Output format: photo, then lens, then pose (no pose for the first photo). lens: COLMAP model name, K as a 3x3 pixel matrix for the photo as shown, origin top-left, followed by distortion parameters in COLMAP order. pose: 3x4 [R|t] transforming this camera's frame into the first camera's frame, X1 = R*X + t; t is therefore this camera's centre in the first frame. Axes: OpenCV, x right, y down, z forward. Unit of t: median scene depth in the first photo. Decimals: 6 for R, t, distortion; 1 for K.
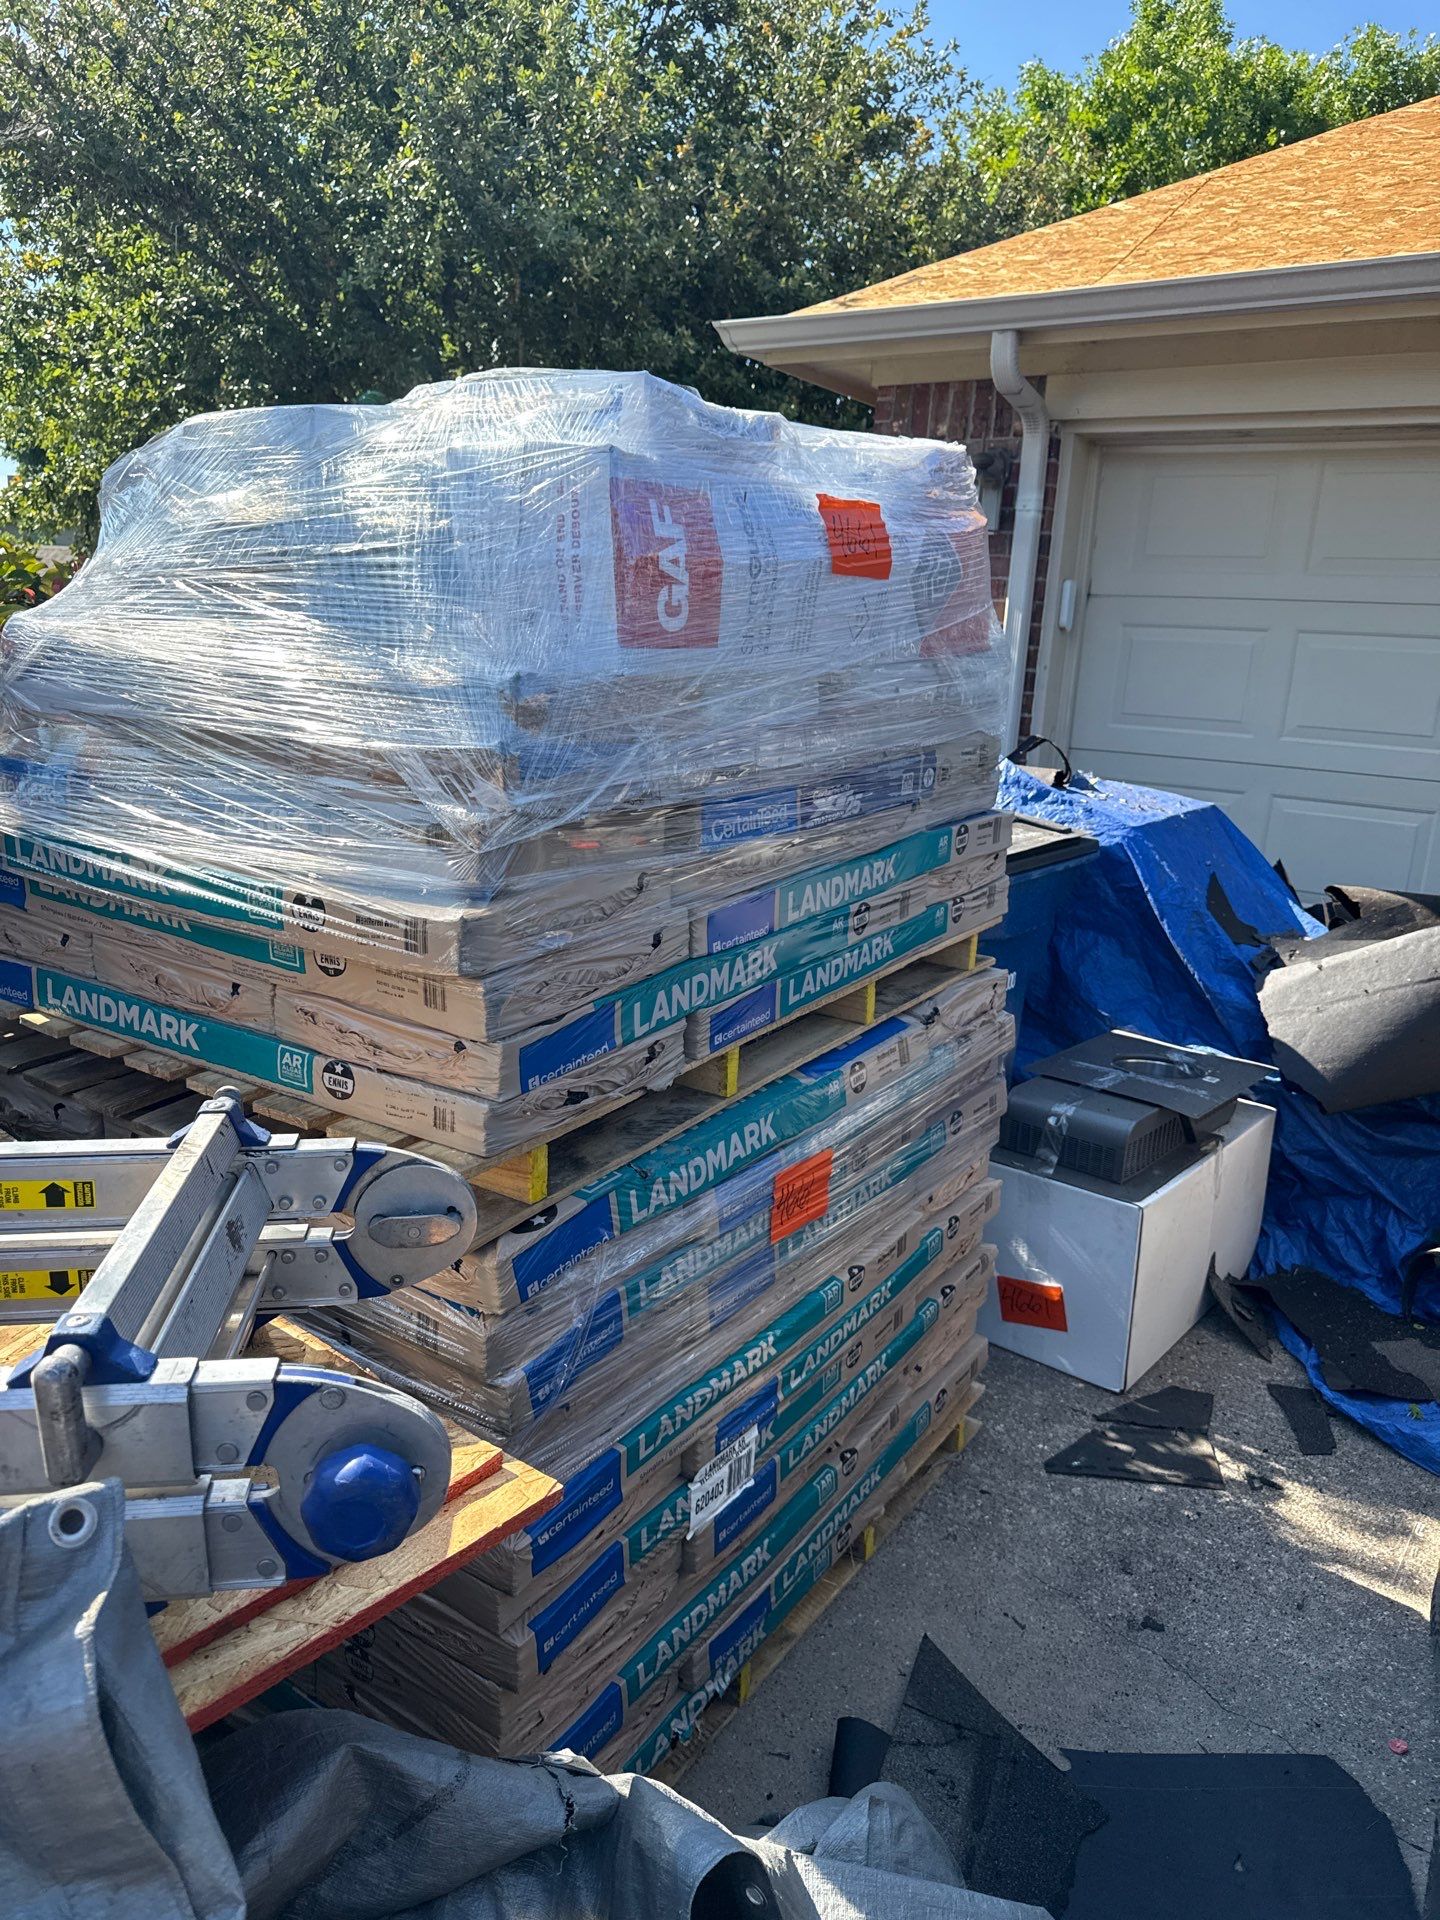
lens RADIAL K [[1373.5, 0, 710.5], [0, 1373.5, 953.0], [0, 0, 1]] dist [0.032433, -0.039812]
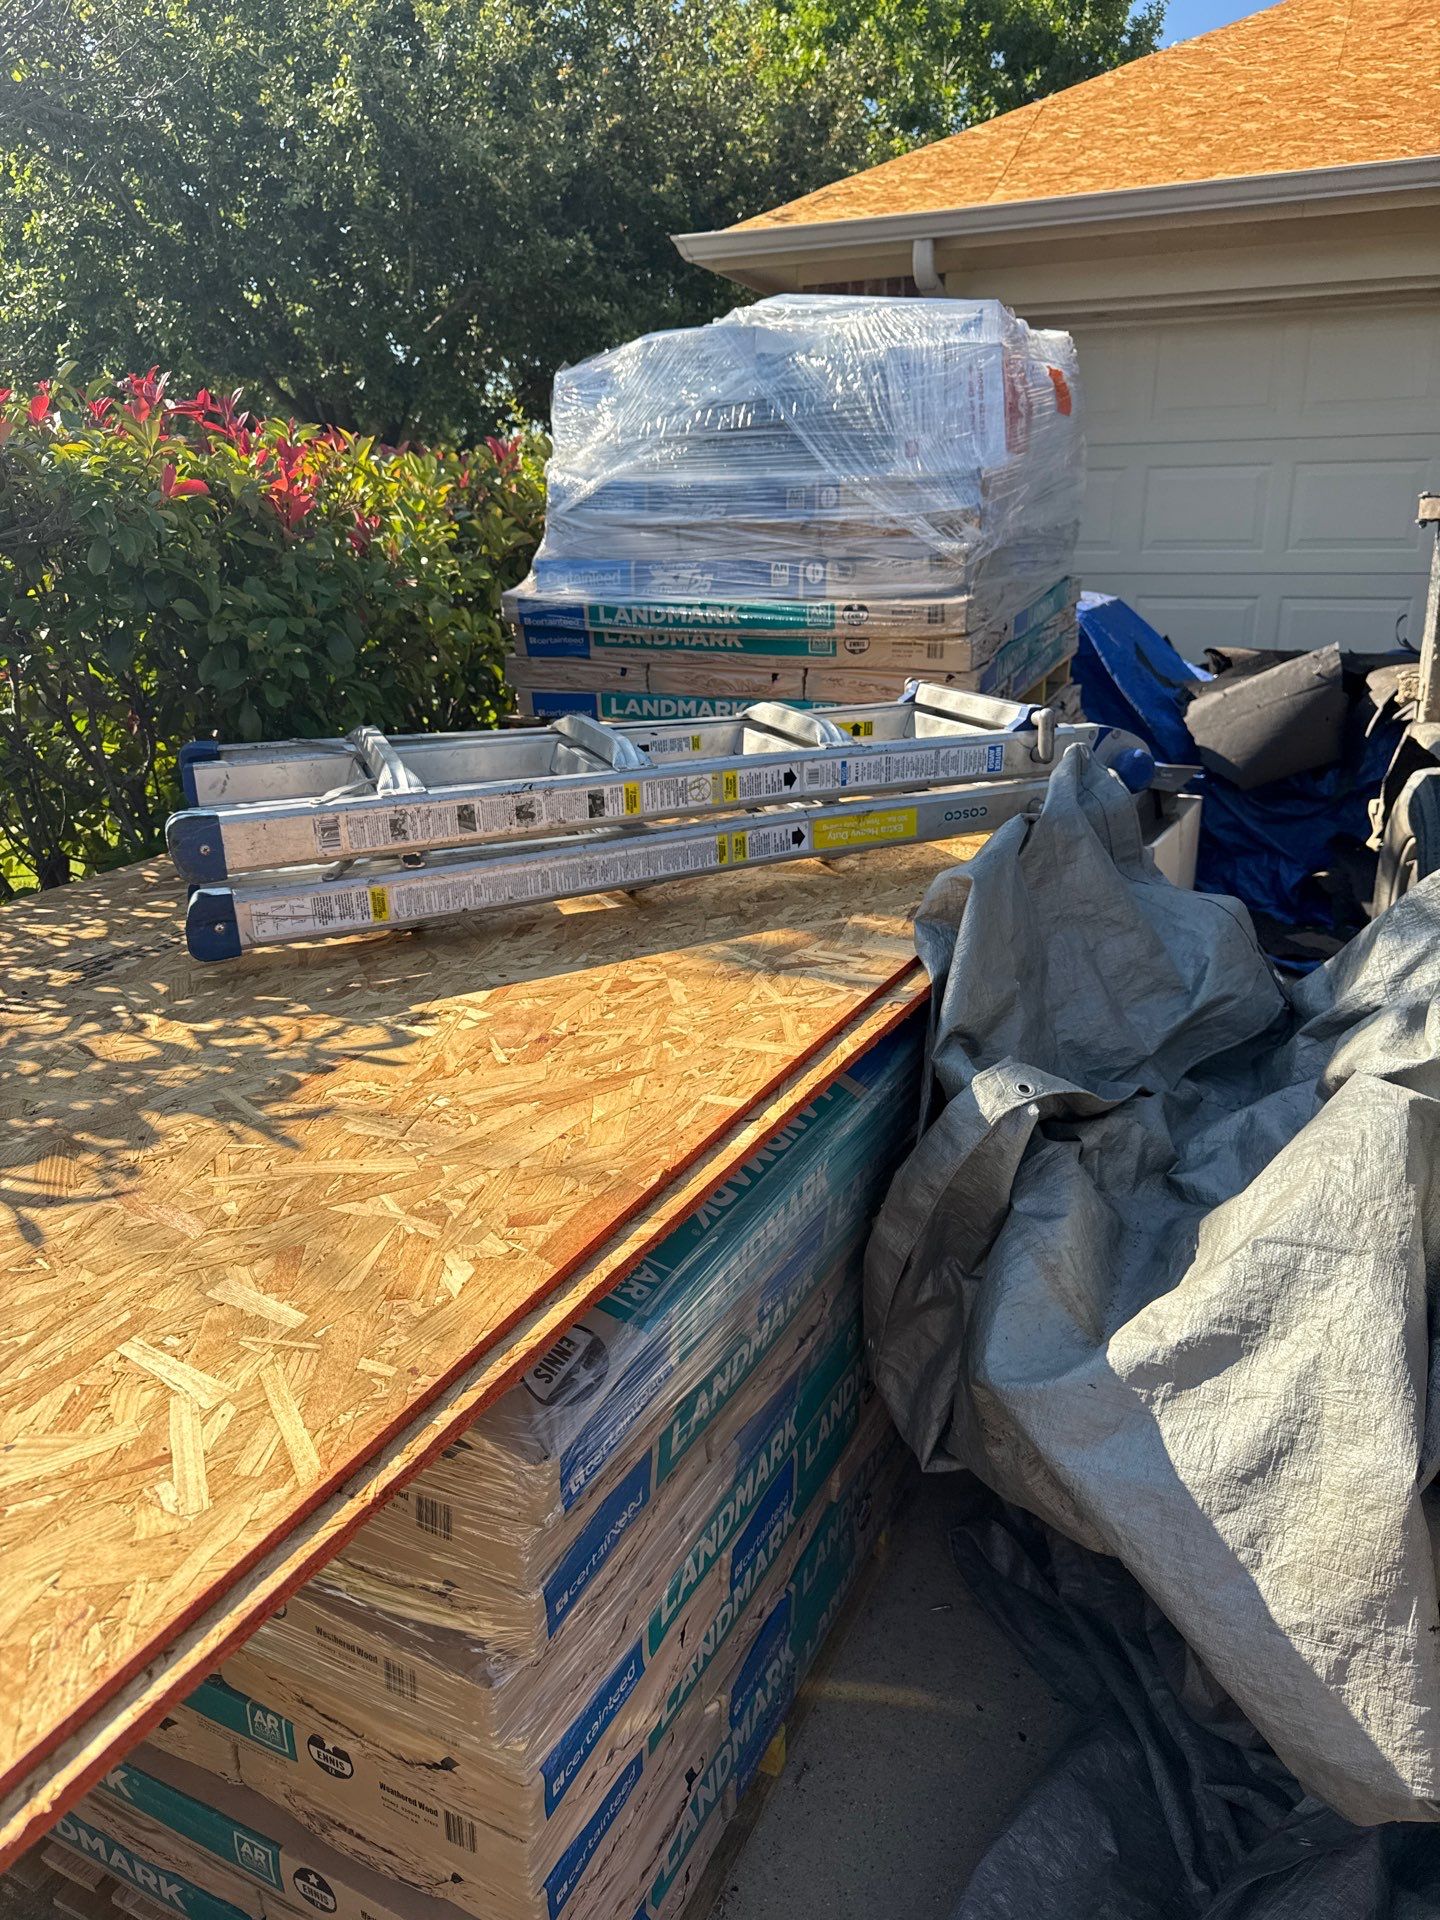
lens RADIAL K [[1373.5, 0, 710.5], [0, 1373.5, 953.0], [0, 0, 1]] dist [0.032433, -0.039812]
pose [[0.978184, -0.119782, 0.169731, -0.308893], [0.107888, 0.991124, 0.077677, 0.092569], [-0.177529, -0.057670, 0.982424, -0.288077]]
